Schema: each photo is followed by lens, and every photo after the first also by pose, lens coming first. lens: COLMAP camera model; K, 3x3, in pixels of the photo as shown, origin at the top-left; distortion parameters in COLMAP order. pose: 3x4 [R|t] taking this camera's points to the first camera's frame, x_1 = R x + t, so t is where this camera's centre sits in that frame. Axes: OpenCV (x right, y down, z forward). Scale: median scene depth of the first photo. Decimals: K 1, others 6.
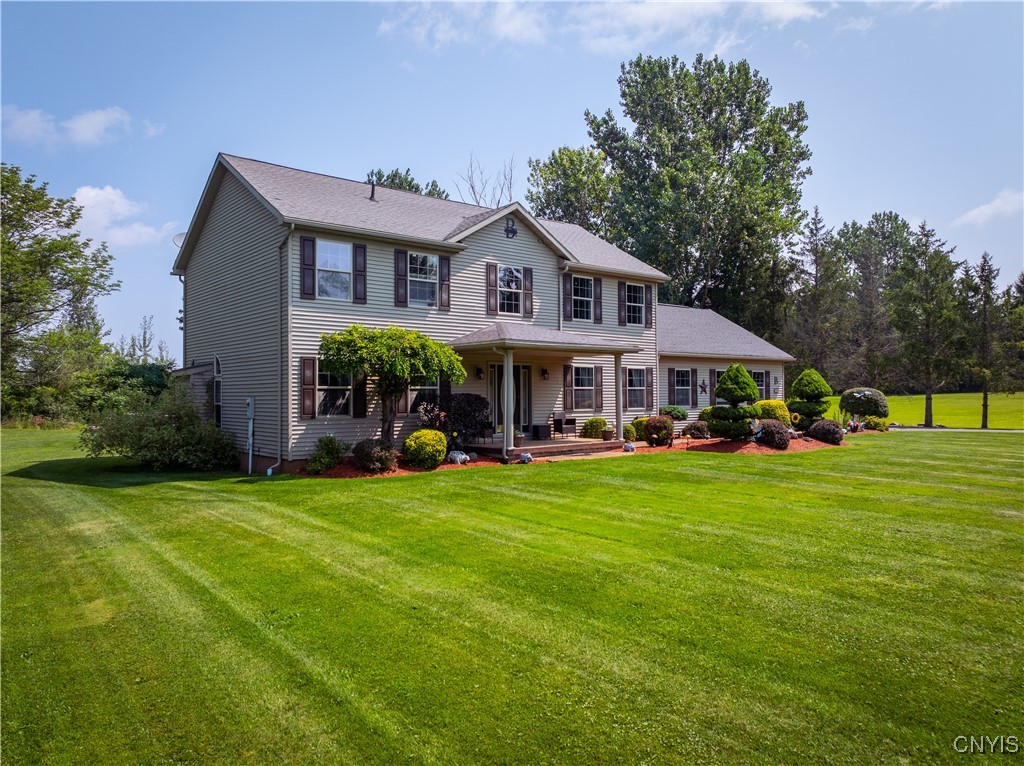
lens RADIAL K [[729.4, 0, 558.2], [0, 729.4, 384.0], [0, 0, 1]] dist [-0.032377, -0.004546]
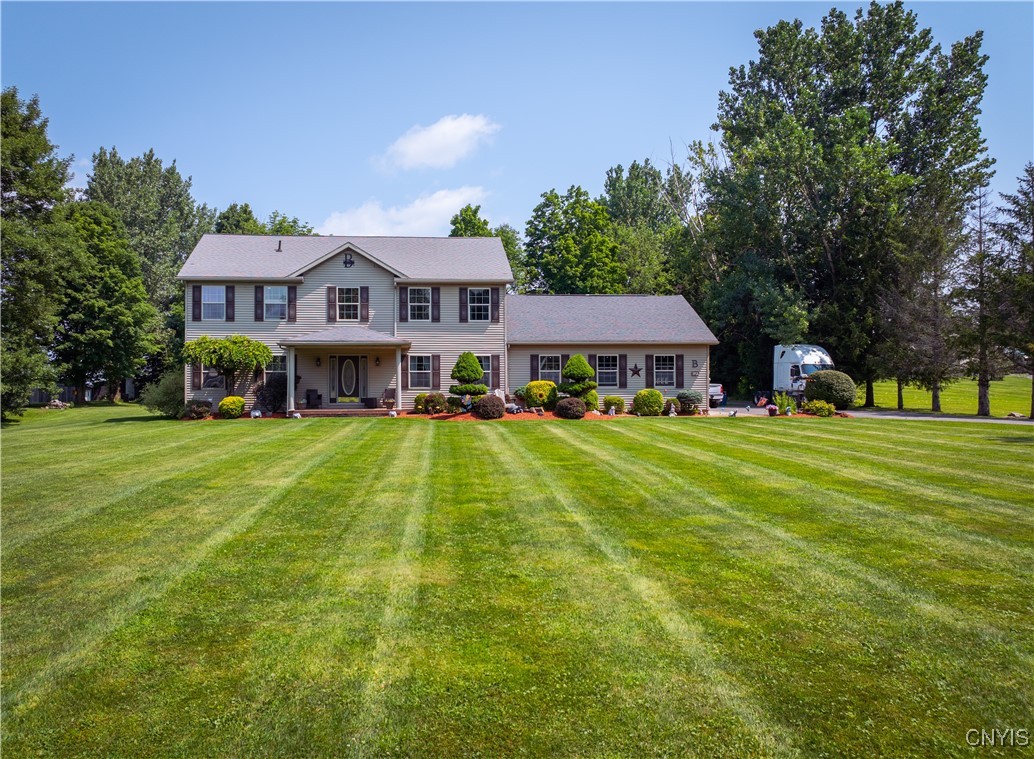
lens RADIAL K [[760.8, 0, 504.1], [0, 760.8, 381.3], [0, 0, 1]] dist [-0.030014, -0.005395]
pose [[0.812313, 0.002785, -0.583215, 1.037477], [0.005414, 0.999909, 0.012316, 0.007697], [0.583197, -0.013162, 0.812224, -0.041392]]
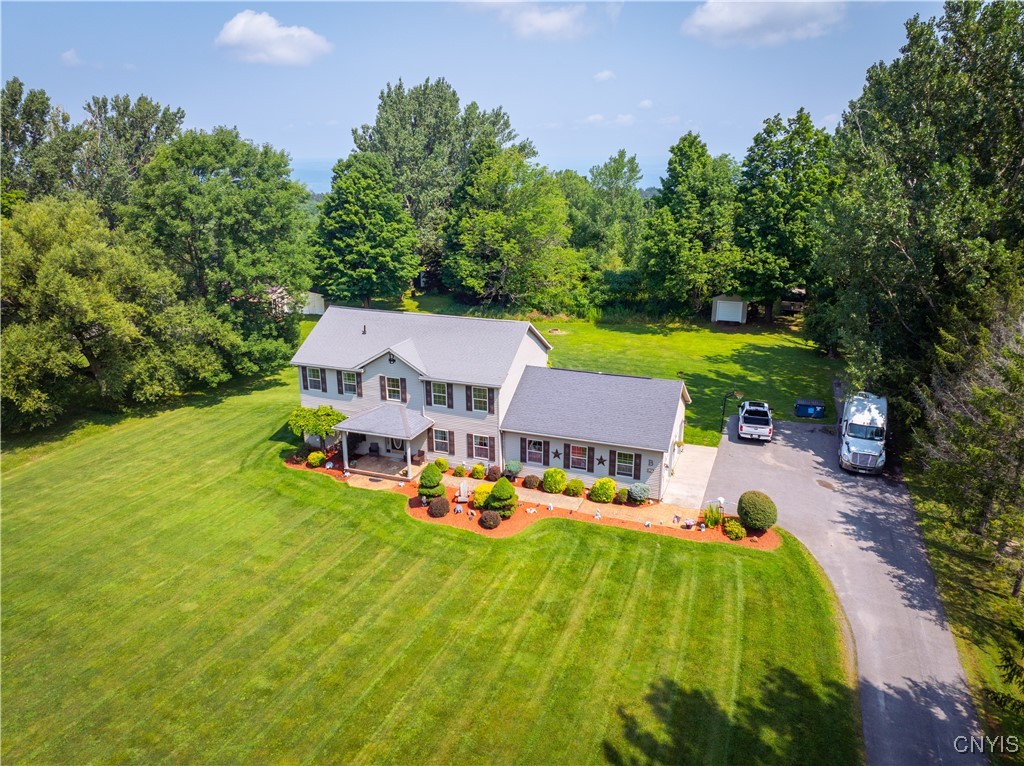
lens RADIAL K [[729.4, 0, 558.2], [0, 729.4, 384.0], [0, 0, 1]] dist [-0.032377, -0.004546]
pose [[0.482154, 0.279224, -0.830398, 1.774628], [-0.007495, 0.949130, 0.314796, -0.759079], [0.876055, -0.145556, 0.459719, 0.467058]]
